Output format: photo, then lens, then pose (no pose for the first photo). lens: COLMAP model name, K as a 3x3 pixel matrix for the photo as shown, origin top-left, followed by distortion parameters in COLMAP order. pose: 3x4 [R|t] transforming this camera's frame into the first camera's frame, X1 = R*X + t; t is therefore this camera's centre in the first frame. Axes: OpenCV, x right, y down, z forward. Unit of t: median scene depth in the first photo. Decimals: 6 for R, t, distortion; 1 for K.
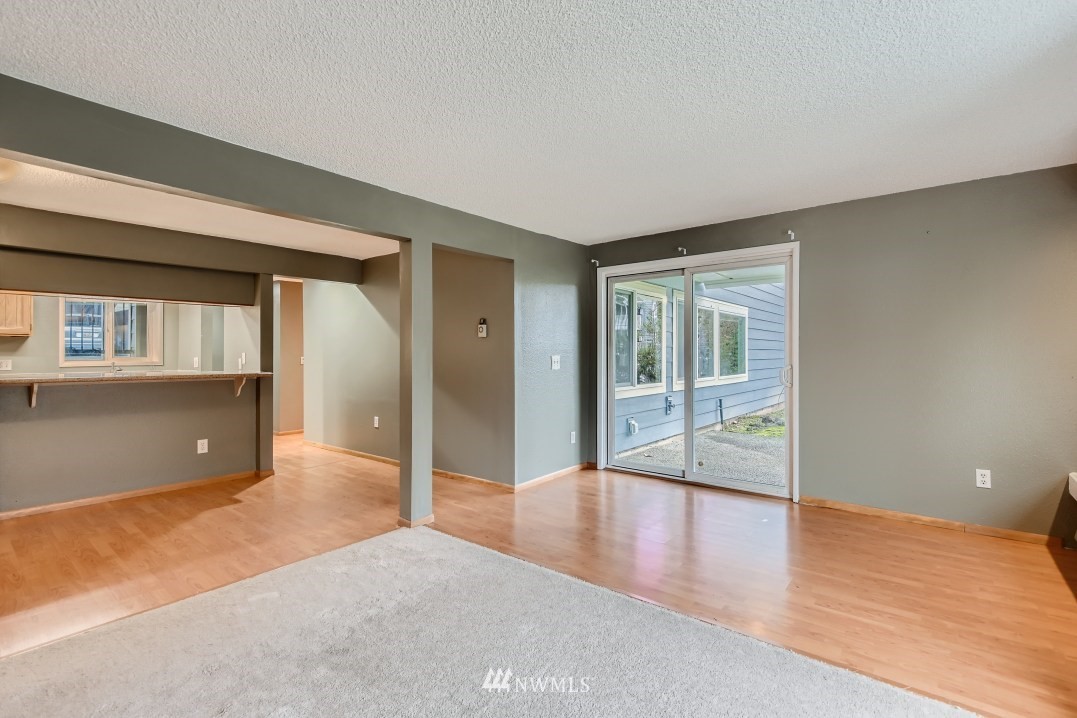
lens RADIAL K [[490.8, 0, 545.0], [0, 490.8, 353.1], [0, 0, 1]] dist [0.004566, -0.001233]
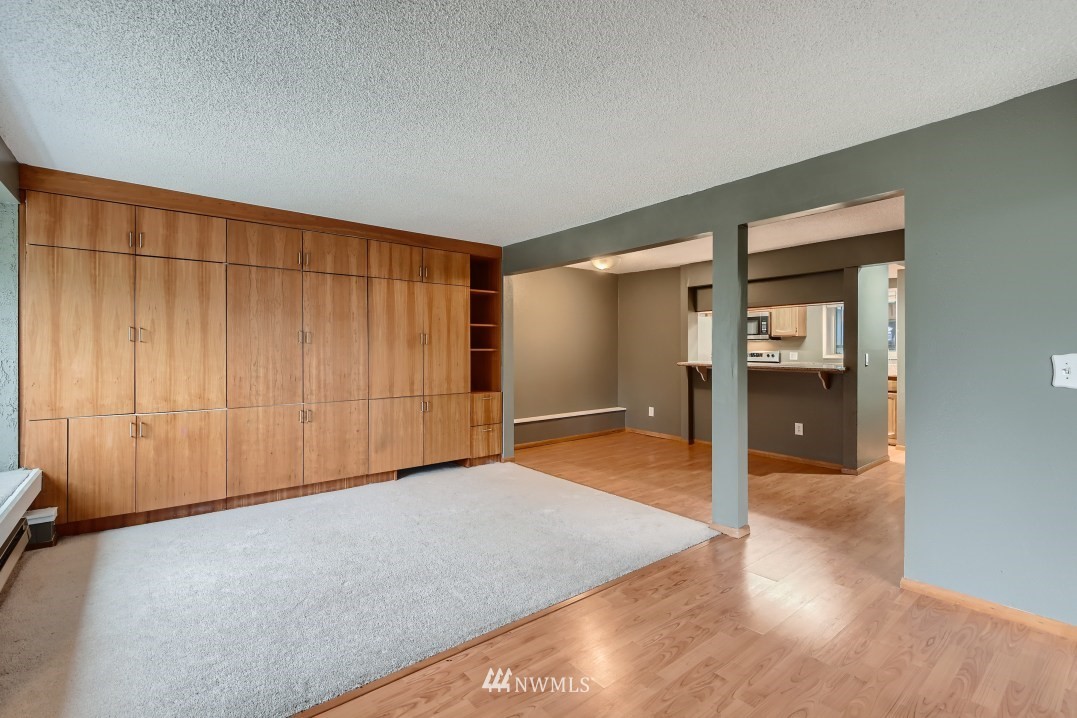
lens RADIAL K [[490.8, 0, 539.3], [0, 490.8, 351.3], [0, 0, 1]] dist [0.004566, -0.001233]
pose [[-0.216807, 0.006540, -0.976193, 0.761988], [0.000661, 0.999978, 0.006553, -0.002035], [0.976214, 0.000775, -0.216806, 0.888639]]
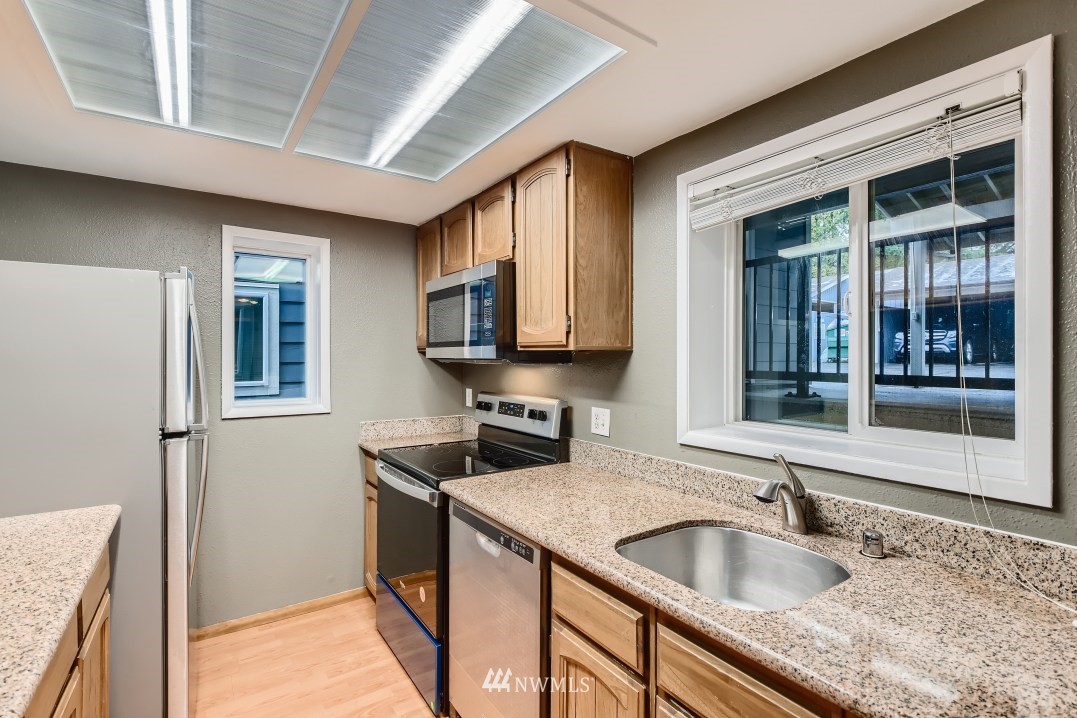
lens RADIAL K [[502.9, 0, 538.6], [0, 502.9, 357.5], [0, 0, 1]] dist [-0.000792, -0.001555]
pose [[-0.280852, 0.000439, -0.959751, -1.052526], [0.001261, 0.999999, 0.000089, -0.045193], [0.959750, -0.001185, -0.280852, 1.638522]]
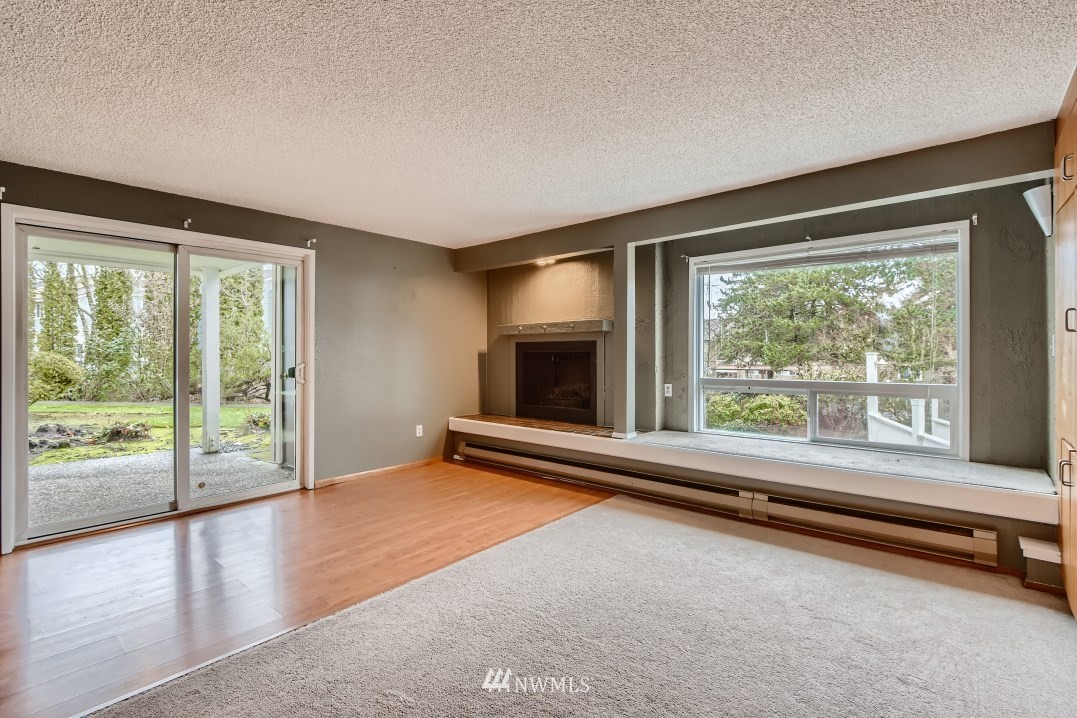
lens RADIAL K [[502.9, 0, 538.7], [0, 502.9, 357.9], [0, 0, 1]] dist [-0.000792, -0.001555]
pose [[0.039487, -0.005875, 0.999203, -0.676480], [0.005645, 0.999968, 0.005657, 0.011589], [-0.999204, 0.005417, 0.039519, 0.523384]]
